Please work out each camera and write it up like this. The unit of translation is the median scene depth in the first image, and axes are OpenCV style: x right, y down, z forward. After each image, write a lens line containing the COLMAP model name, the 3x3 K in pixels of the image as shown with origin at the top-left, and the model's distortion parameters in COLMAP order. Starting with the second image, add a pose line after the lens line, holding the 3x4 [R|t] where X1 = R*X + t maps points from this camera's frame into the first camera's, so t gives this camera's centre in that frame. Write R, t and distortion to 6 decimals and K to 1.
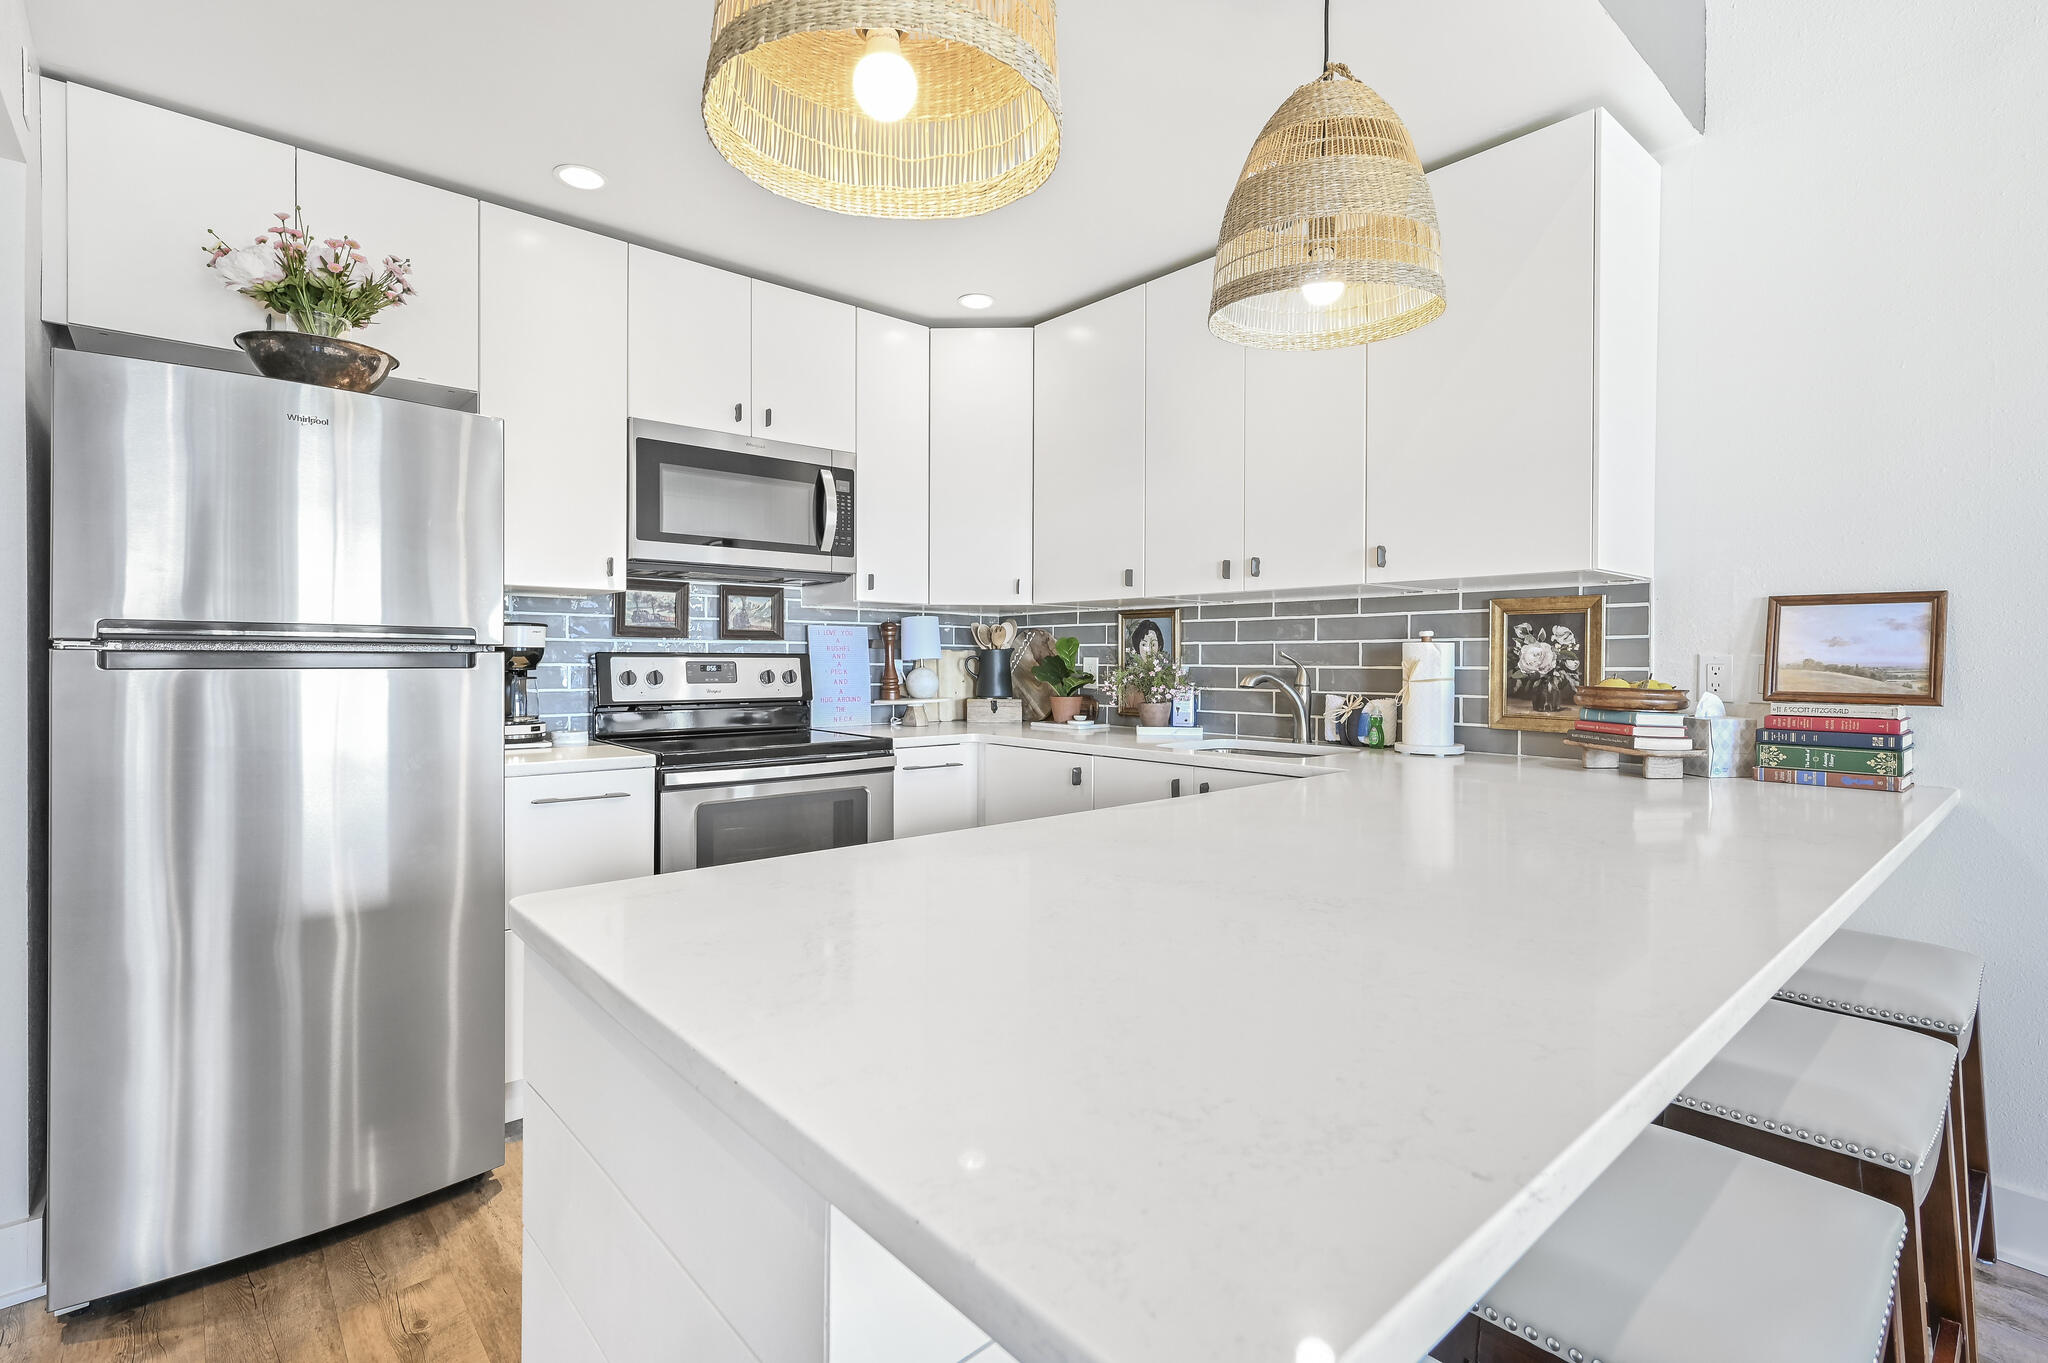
lens RADIAL K [[951.4, 0, 1031.6], [0, 951.4, 661.8], [0, 0, 1]] dist [0.010352, -0.000289]
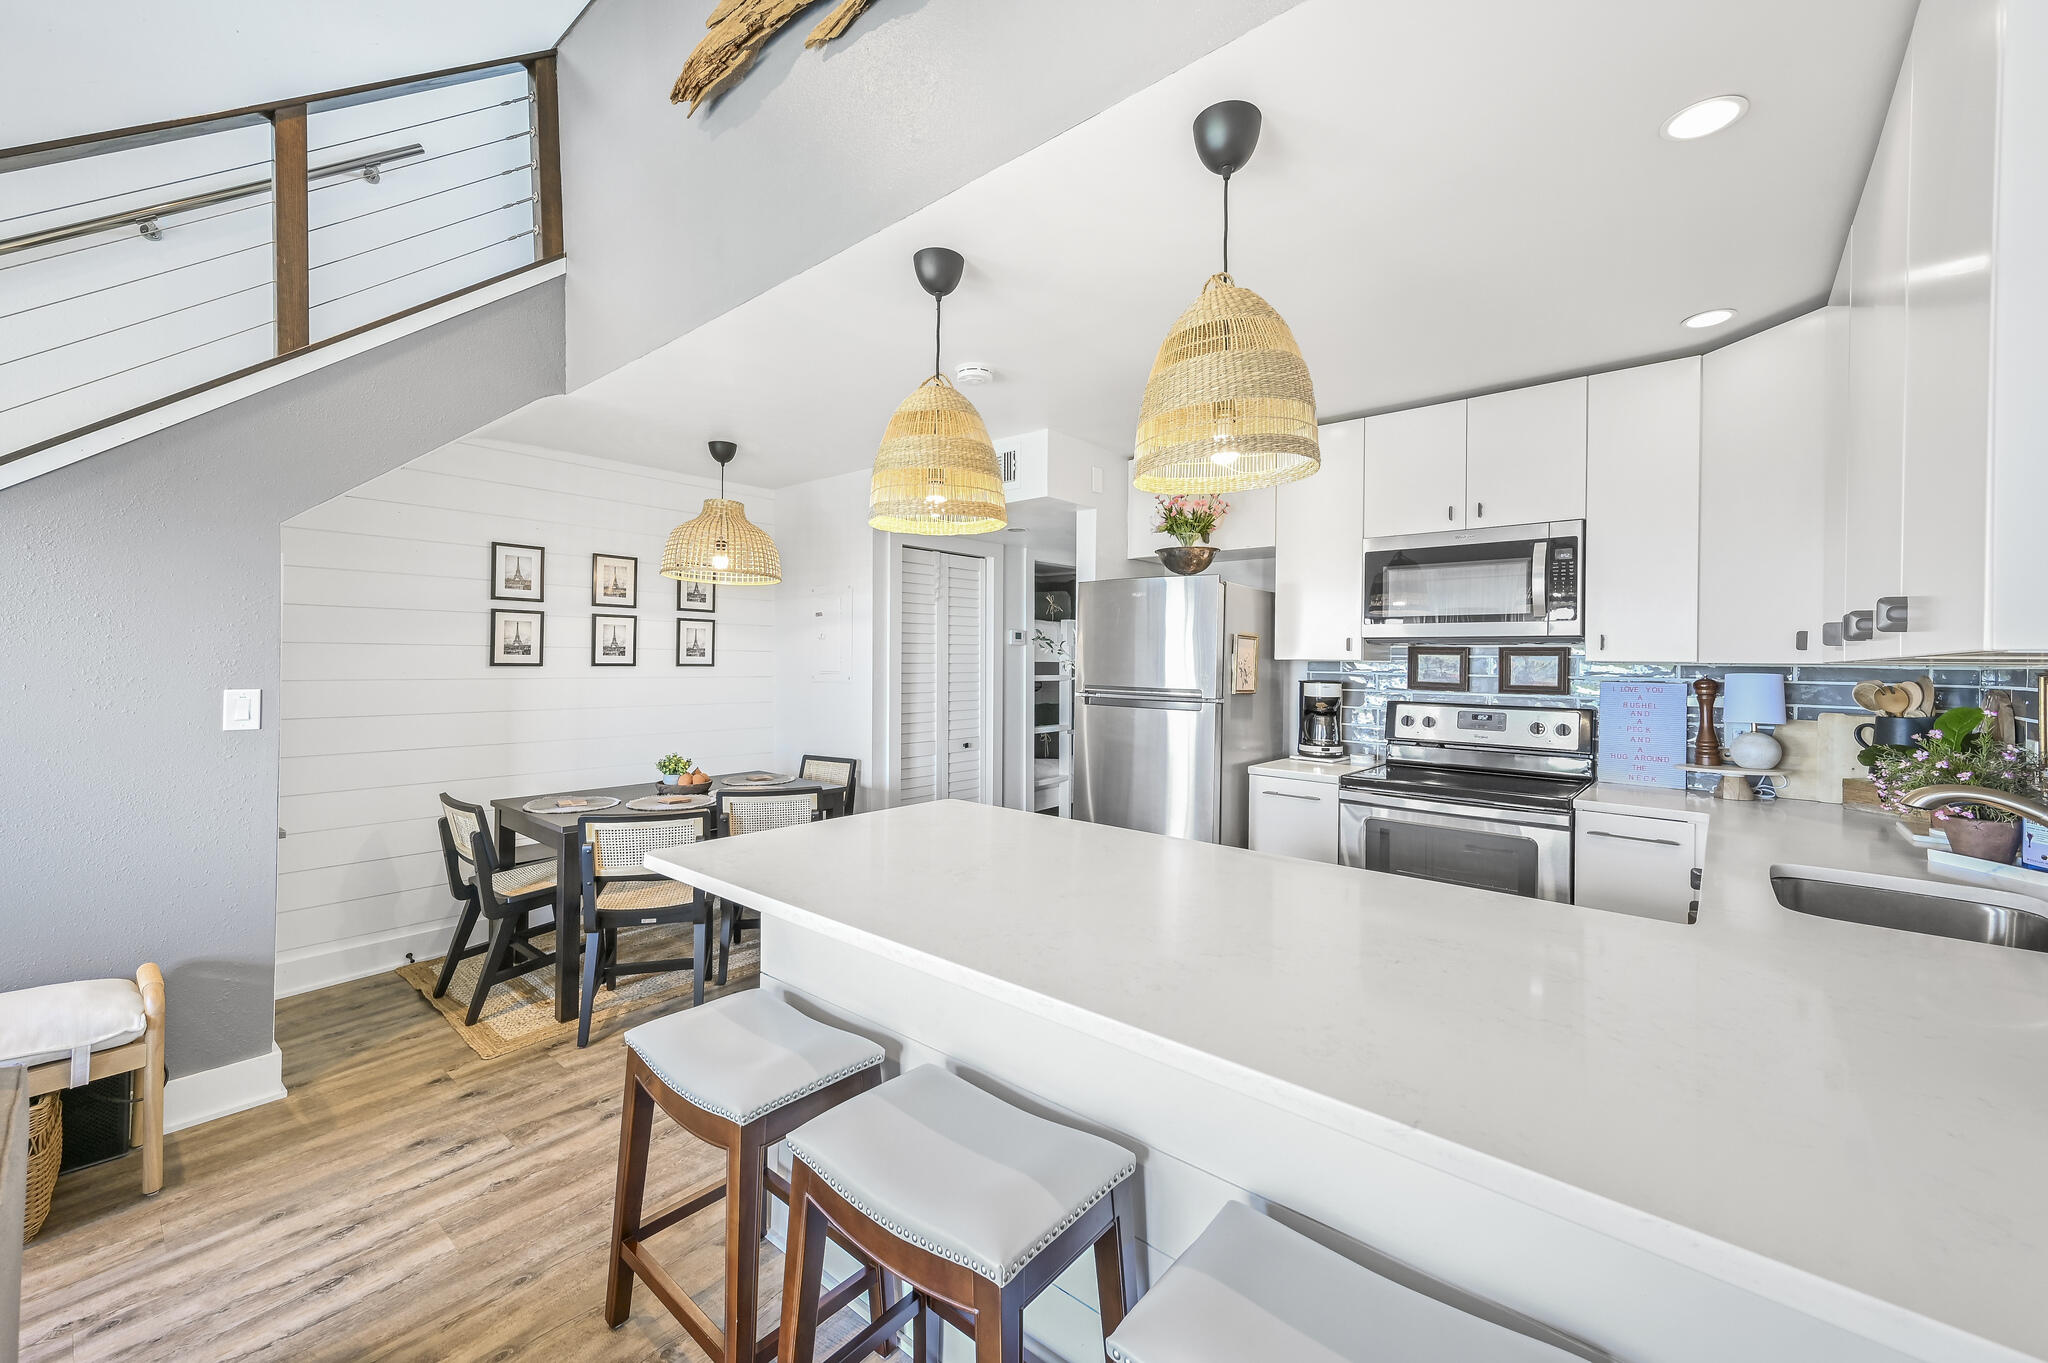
lens RADIAL K [[809.7, 0, 1029.5], [0, 809.7, 657.1], [0, 0, 1]] dist [0.018683, 0.000063]
pose [[0.139153, -0.004352, -0.990261, 0.714404], [-0.017094, 0.999831, -0.006796, -0.062196], [0.990123, 0.017873, 0.139055, 0.336212]]
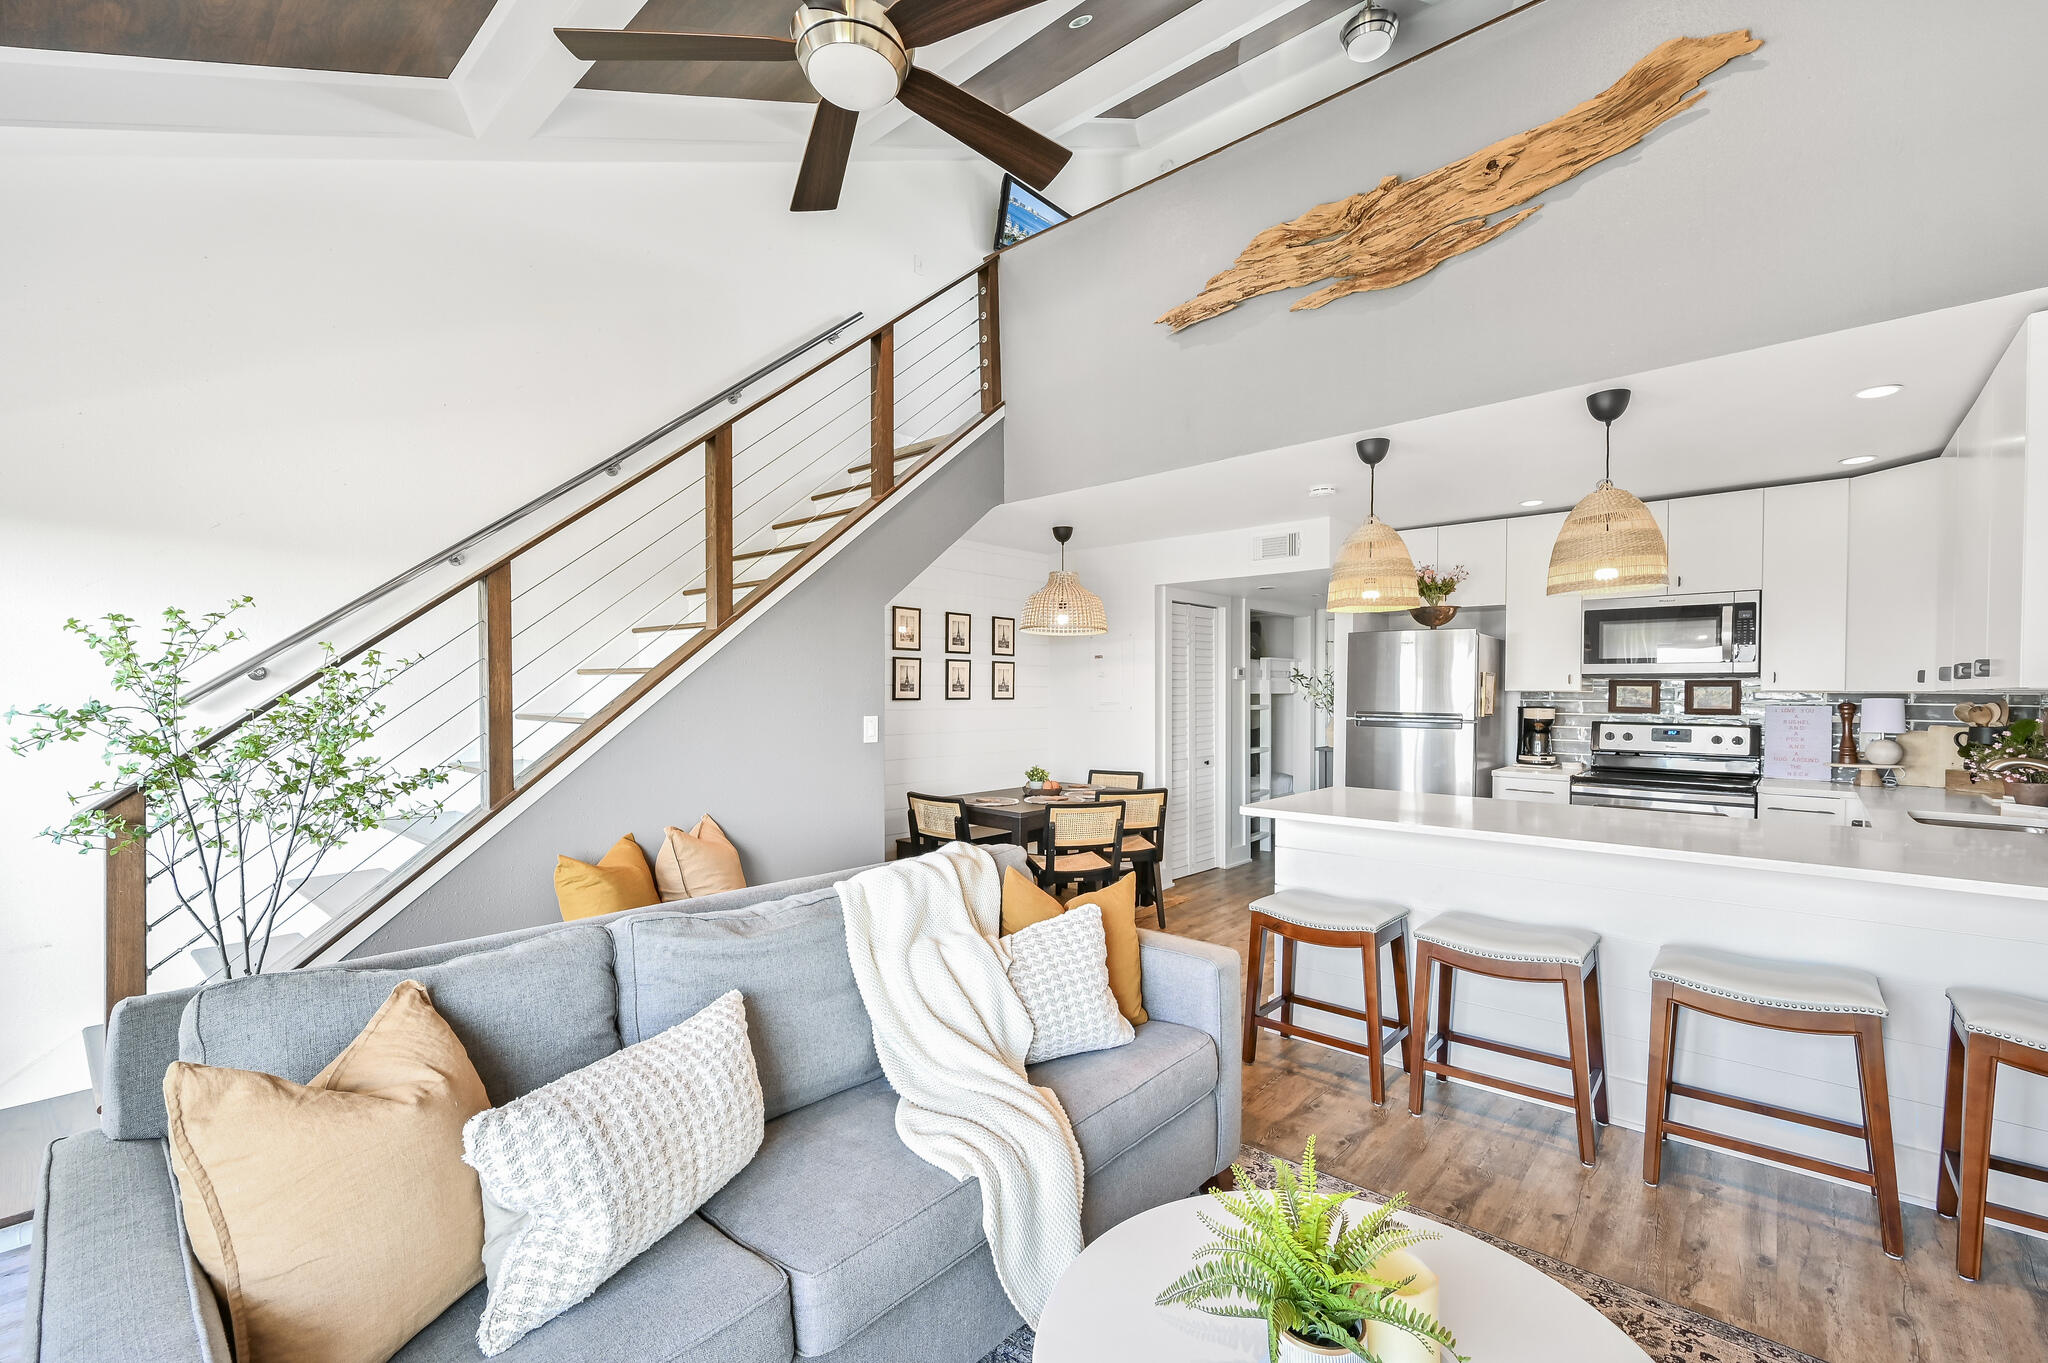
lens RADIAL K [[861.8, 0, 1029.4], [0, 861.8, 705.9], [0, 0, 1]] dist [0.009458, 0.000431]
pose [[0.118365, 0.014965, -0.992857, 1.178453], [-0.009513, 0.999858, 0.013936, -0.057783], [0.992925, 0.007796, 0.118491, -0.311475]]
